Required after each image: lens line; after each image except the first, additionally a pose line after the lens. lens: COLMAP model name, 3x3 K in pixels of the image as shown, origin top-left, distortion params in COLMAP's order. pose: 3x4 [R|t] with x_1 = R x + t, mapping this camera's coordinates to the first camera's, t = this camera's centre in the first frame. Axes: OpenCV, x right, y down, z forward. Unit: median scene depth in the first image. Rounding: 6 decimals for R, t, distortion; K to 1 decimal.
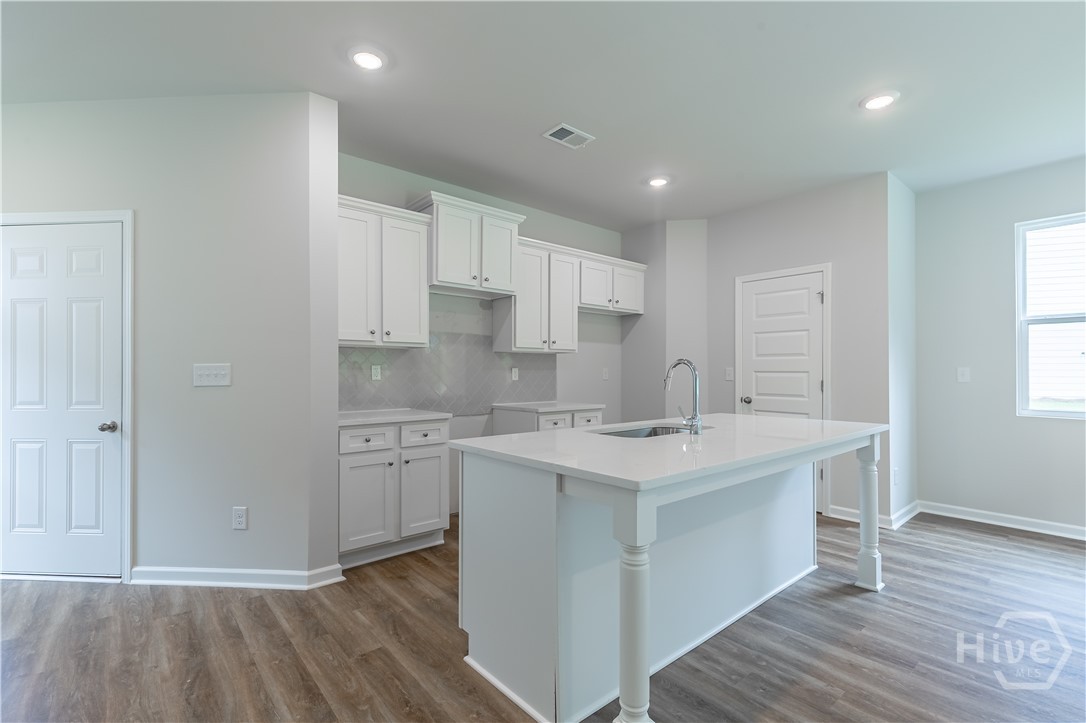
lens RADIAL K [[494.9, 0, 551.3], [0, 494.9, 363.7], [0, 0, 1]] dist [0.004762, 0.000597]
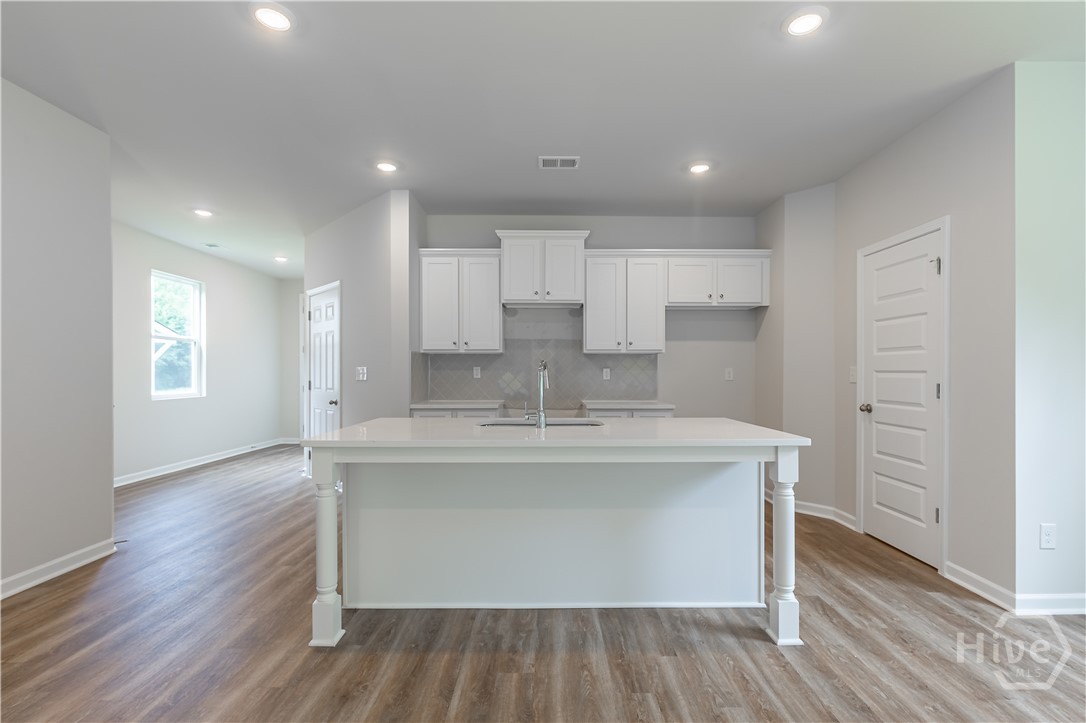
lens RADIAL K [[494.9, 0, 551.3], [0, 494.9, 366.9], [0, 0, 1]] dist [0.004762, 0.000597]
pose [[0.760125, -0.007067, -0.649739, 0.598427], [0.011006, 0.999937, 0.002000, 0.002449], [0.649684, -0.008671, 0.760155, 0.102598]]
